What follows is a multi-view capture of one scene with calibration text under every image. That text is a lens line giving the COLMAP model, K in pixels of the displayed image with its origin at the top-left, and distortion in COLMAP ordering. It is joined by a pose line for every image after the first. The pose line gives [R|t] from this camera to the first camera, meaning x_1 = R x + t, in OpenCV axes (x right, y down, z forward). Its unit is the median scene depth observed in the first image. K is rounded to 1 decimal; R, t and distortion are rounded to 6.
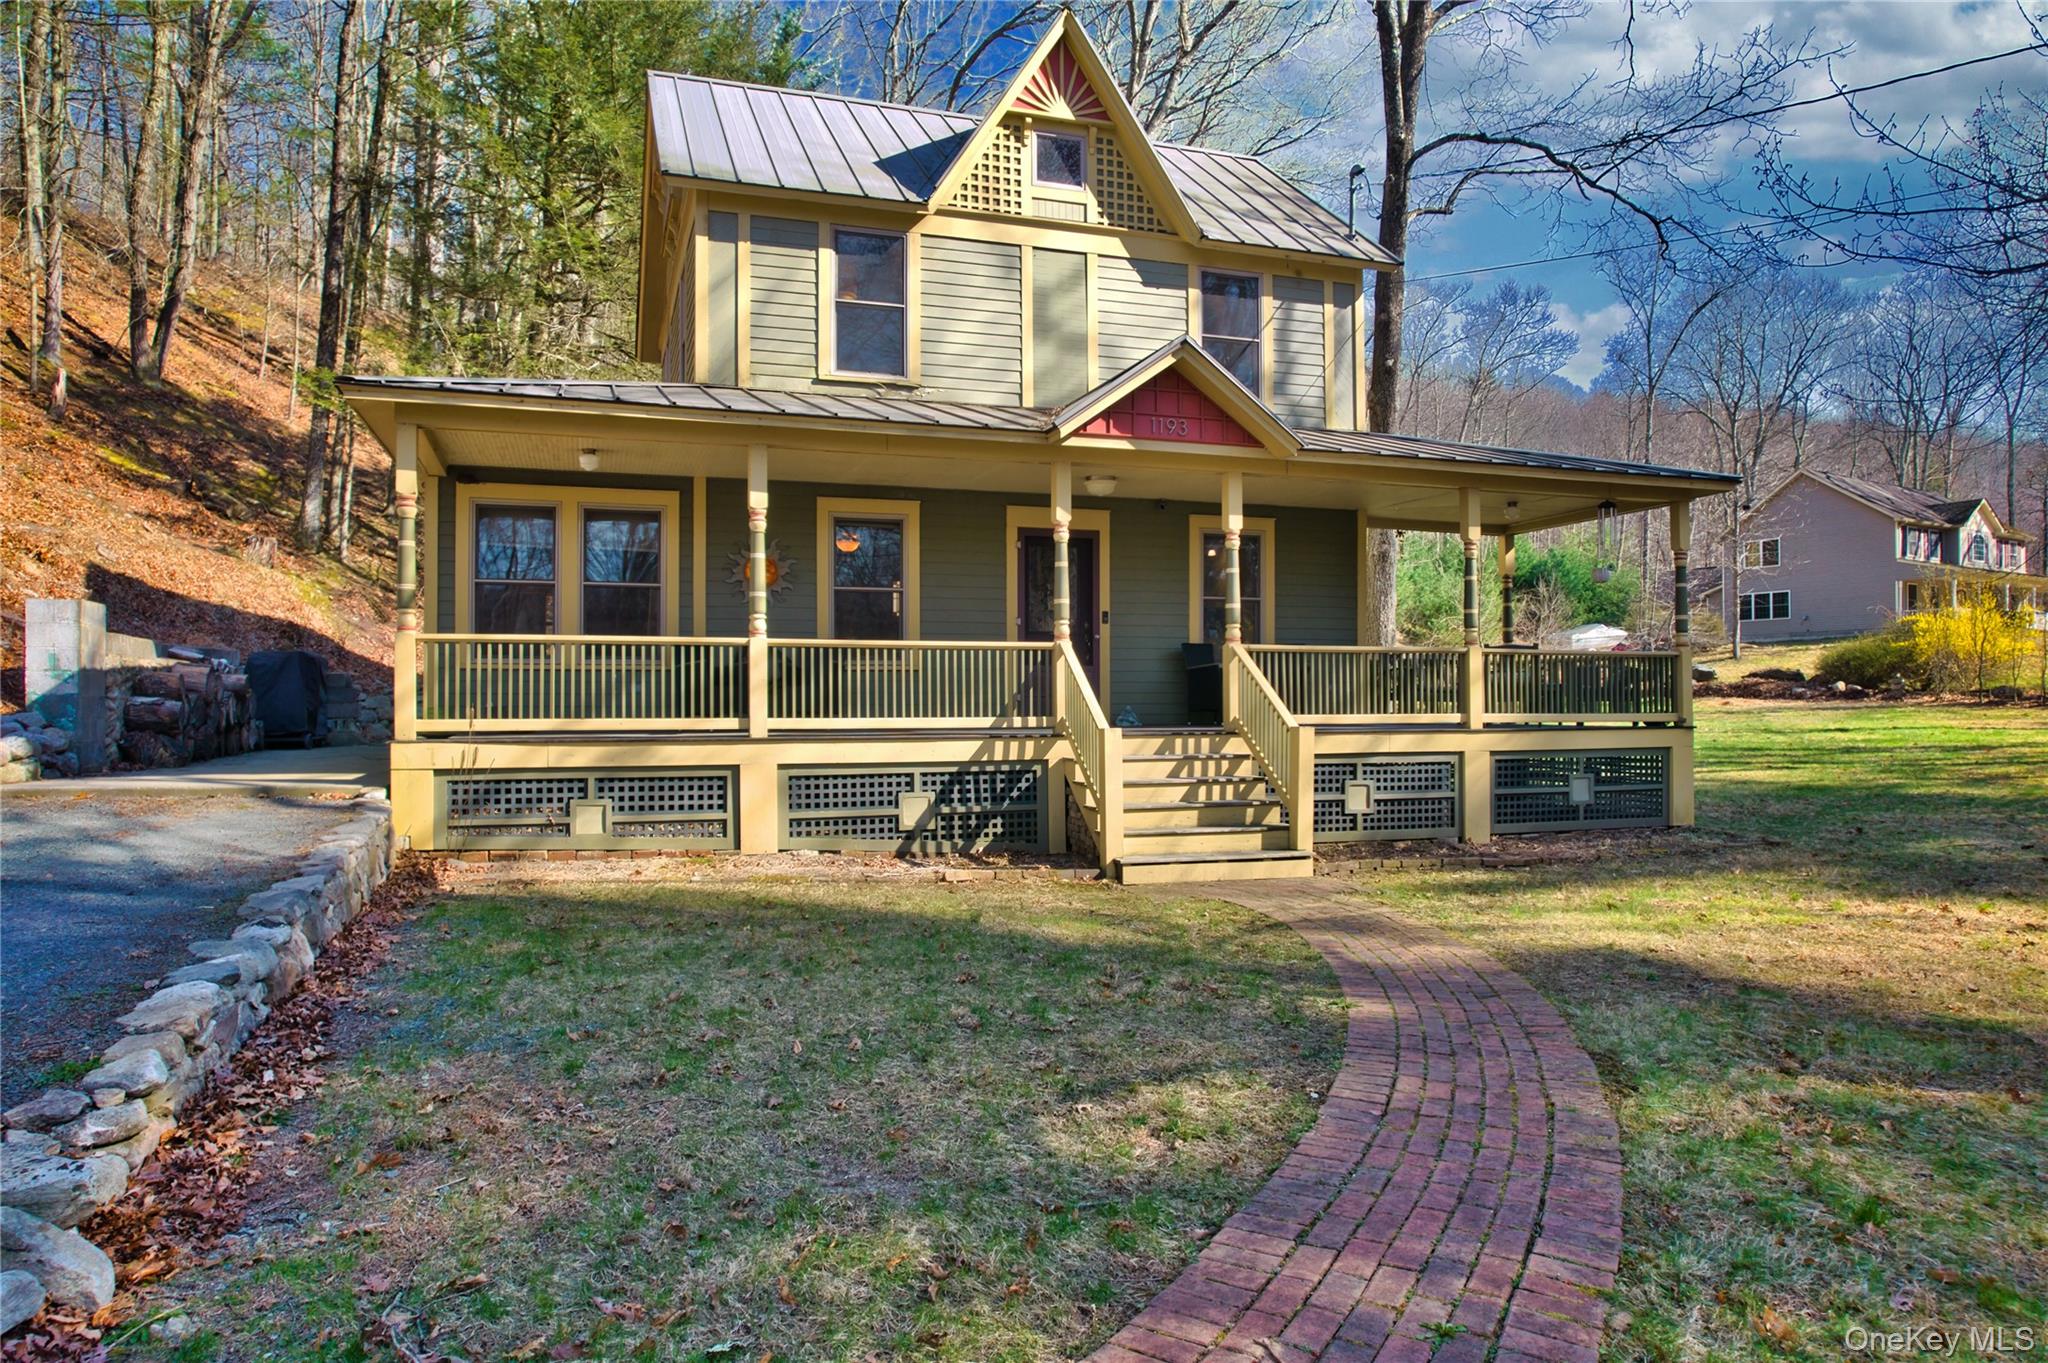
lens RADIAL K [[1340.2, 0, 1039.2], [0, 1340.2, 699.2], [0, 0, 1]] dist [-0.085391, 0.094864]
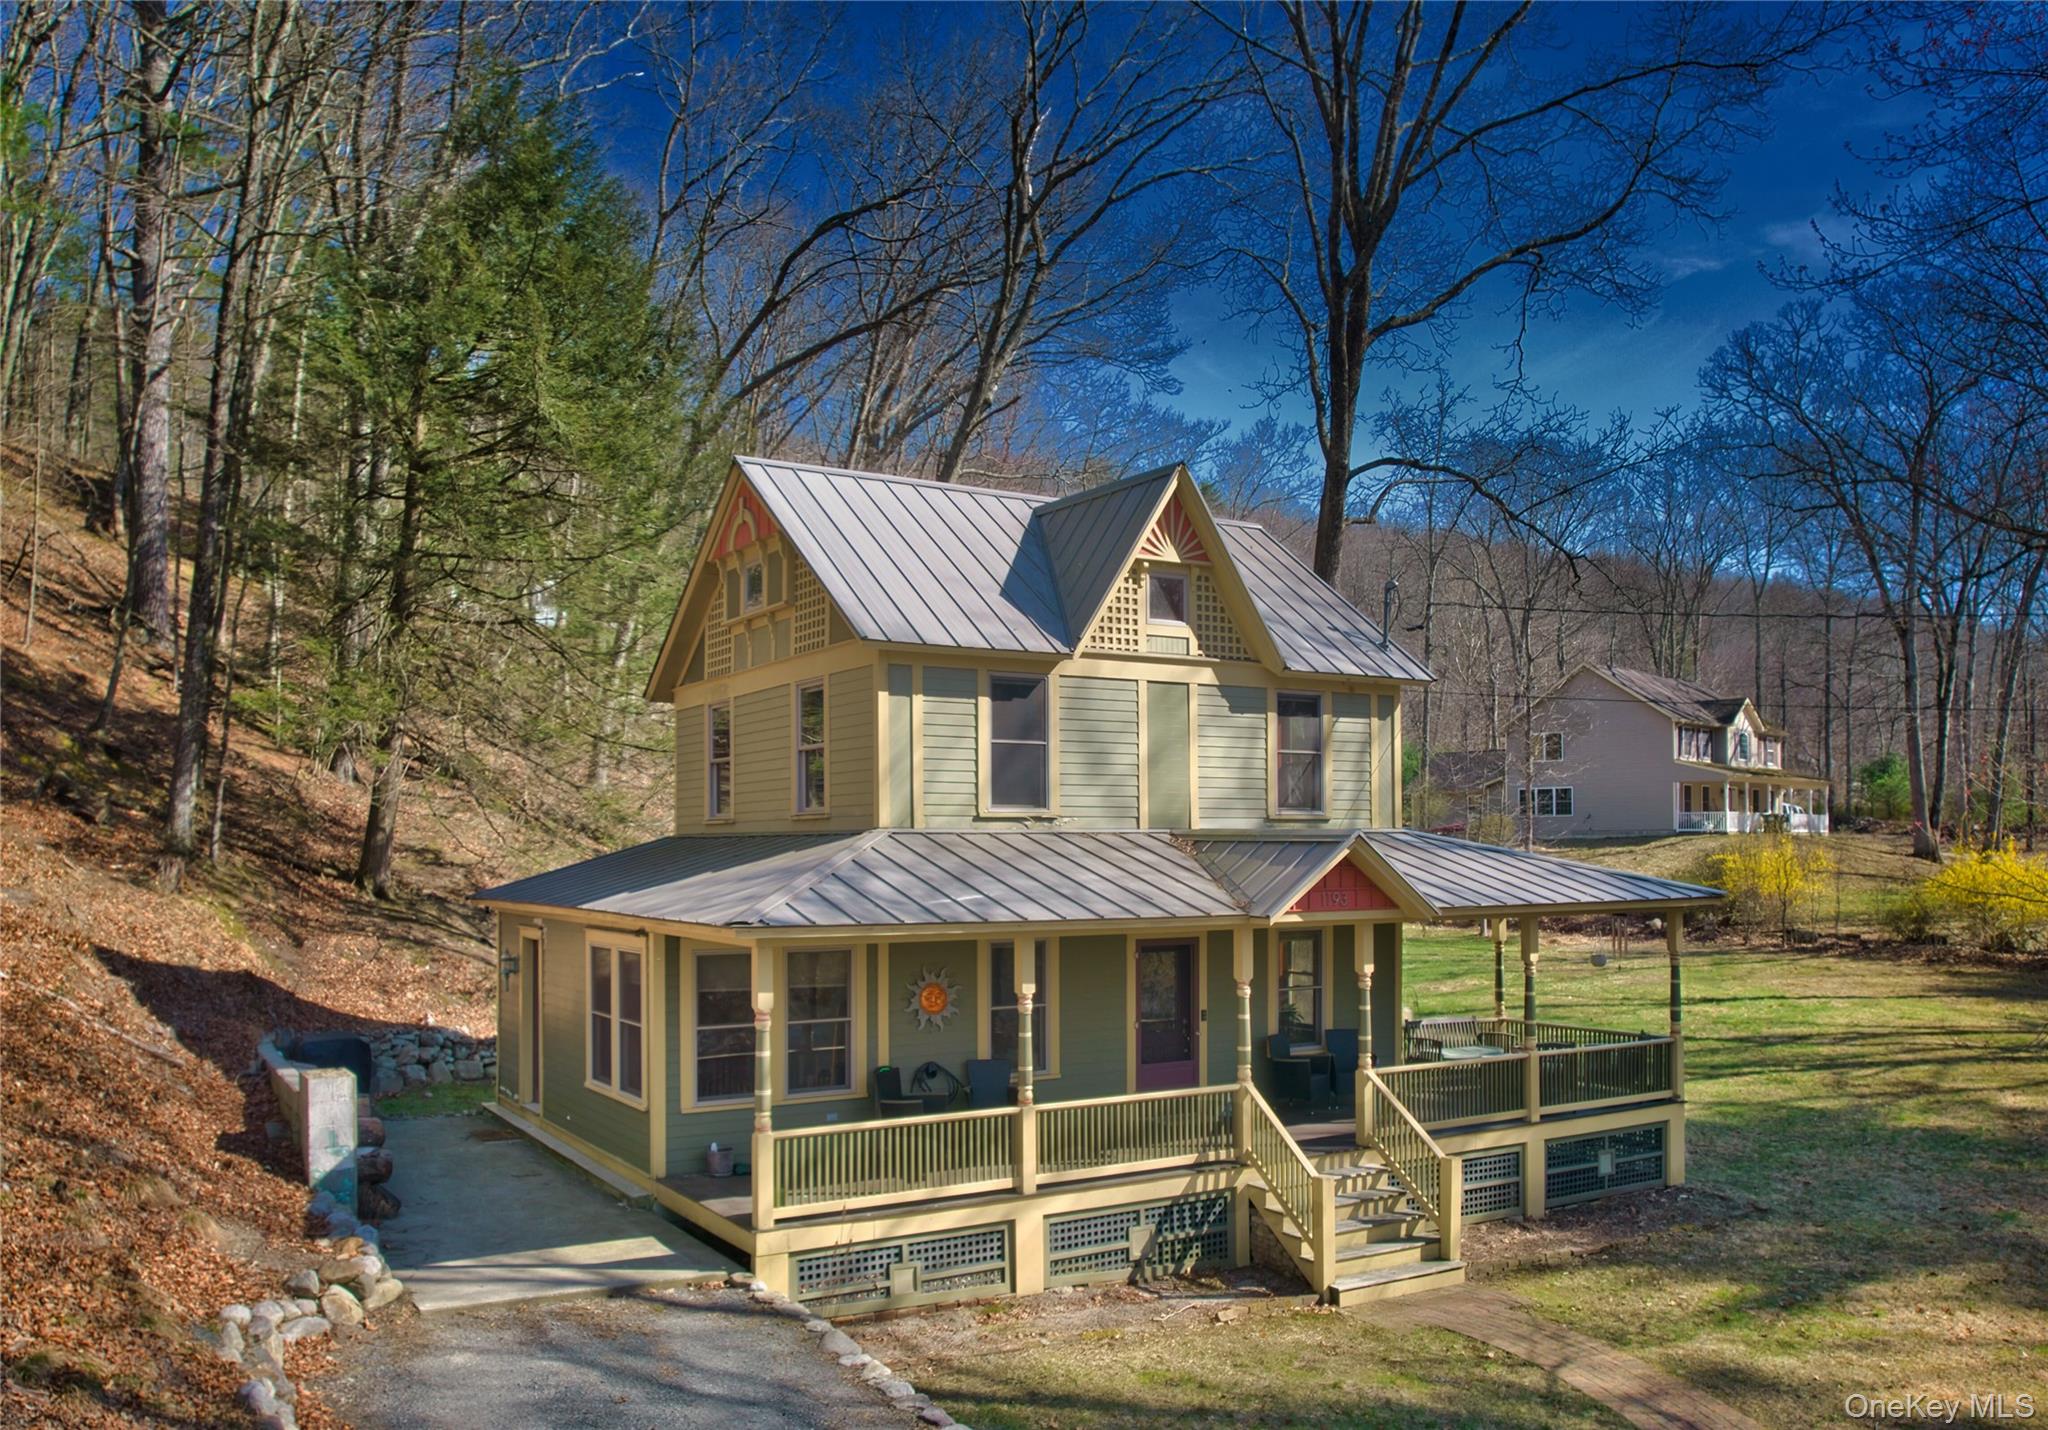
lens RADIAL K [[1590.4, 0, 995.3], [0, 1590.4, 828.6], [0, 0, 1]] dist [-0.015180, -0.007668]
pose [[0.978472, 0.003505, 0.206350, -0.462681], [-0.002675, 0.999987, -0.004302, -0.248009], [-0.206362, 0.003658, 0.978469, -0.298173]]
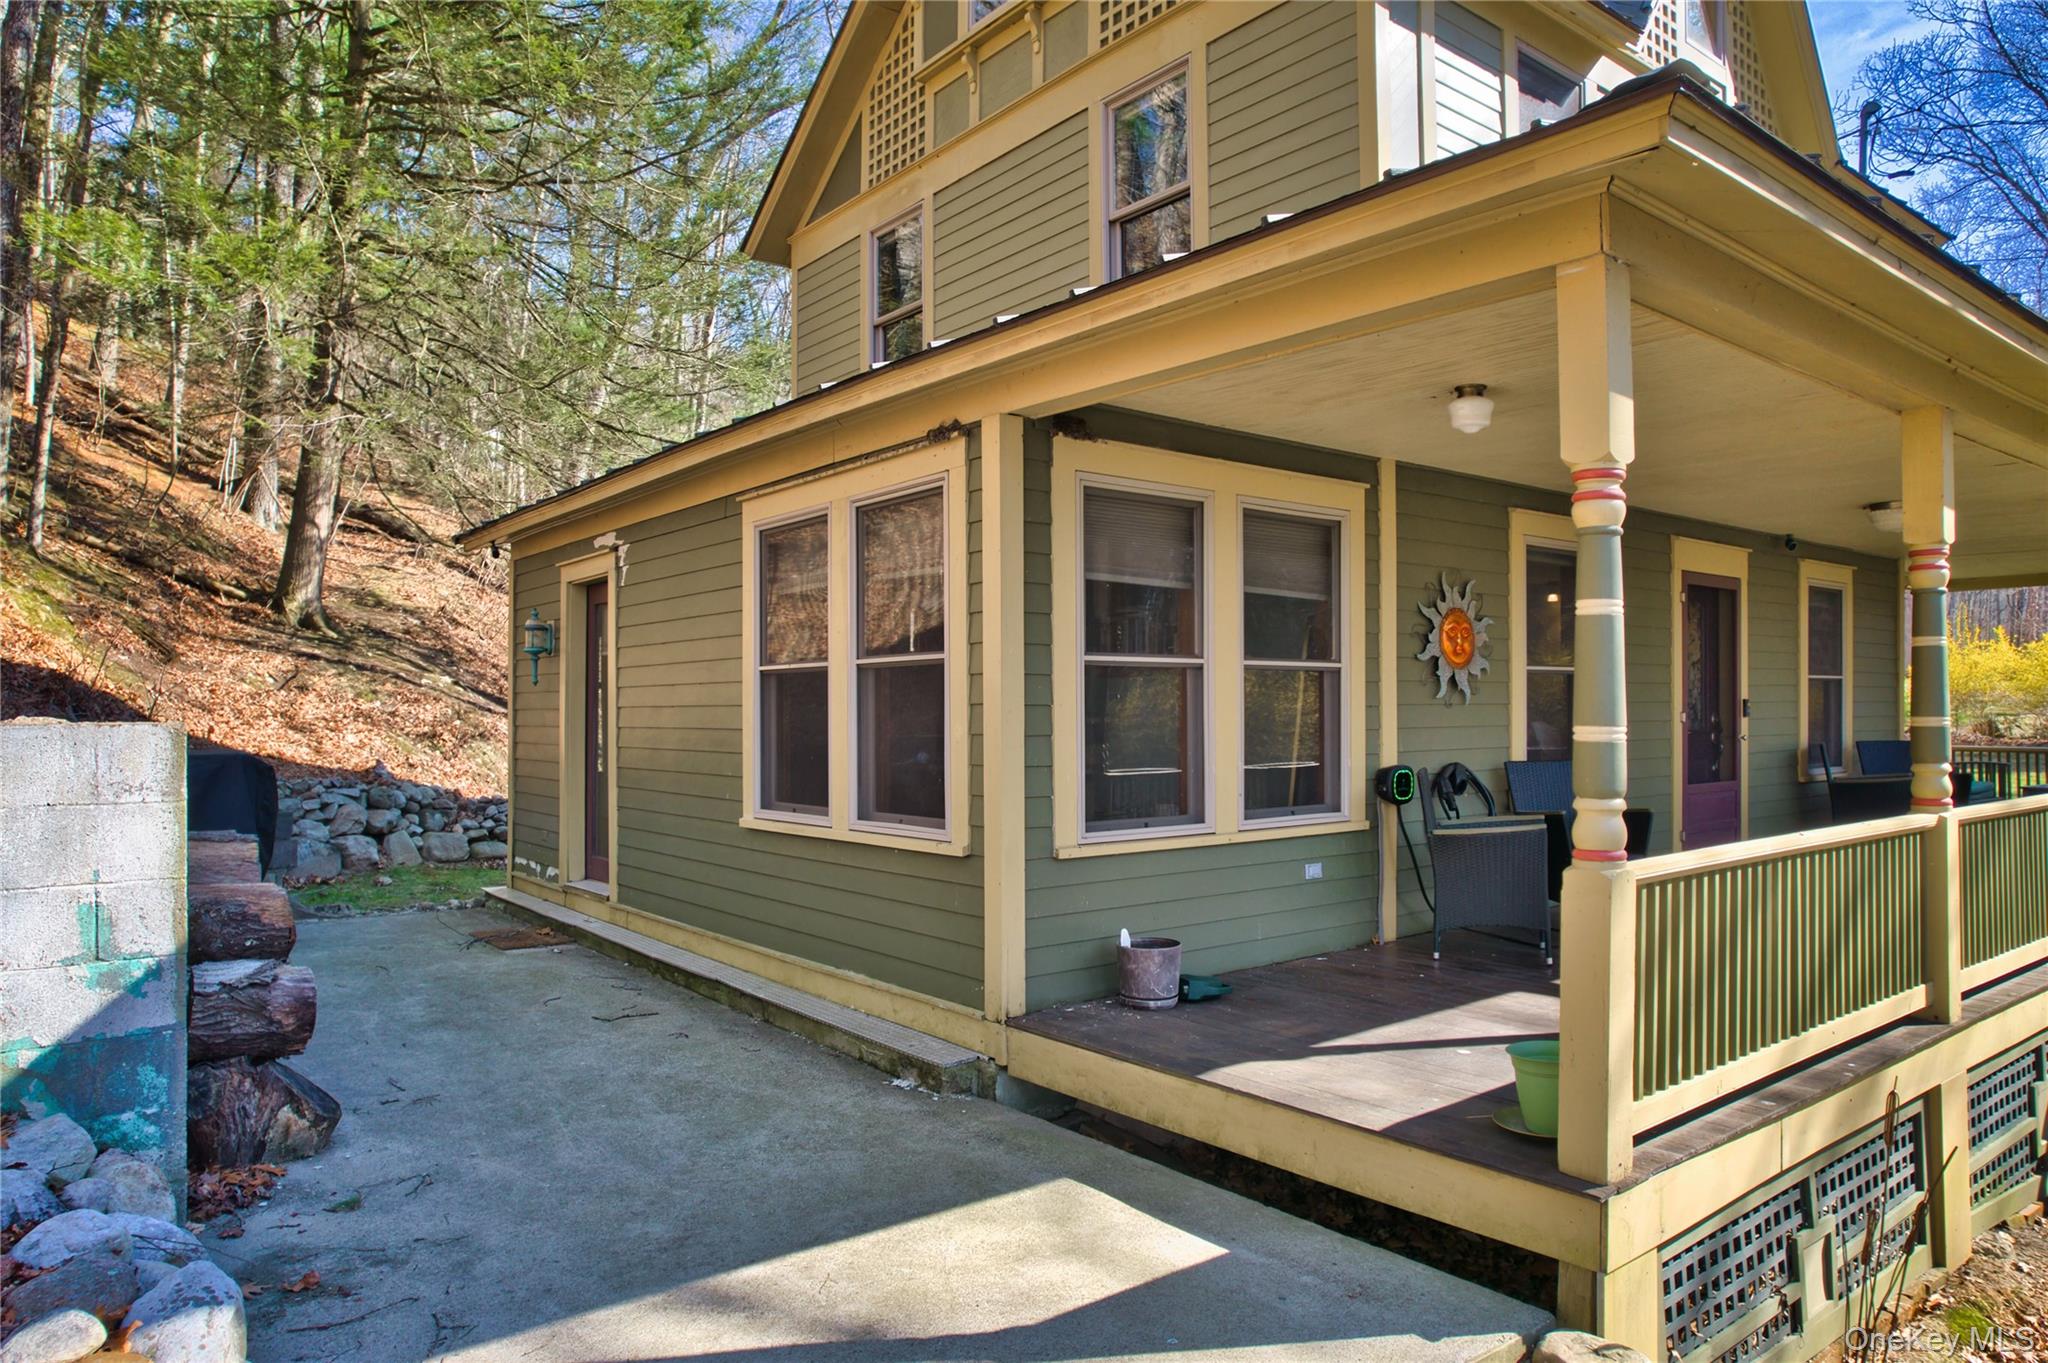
lens RADIAL K [[1310.9, 0, 1024.0], [0, 1310.9, 681.5], [0, 0, 1]] dist [0.001854, 0.000898]
pose [[0.945185, 0.006496, 0.326470, -0.597829], [-0.002072, 0.999901, -0.013896, -0.077392], [-0.326528, 0.012458, 0.945105, 0.590016]]
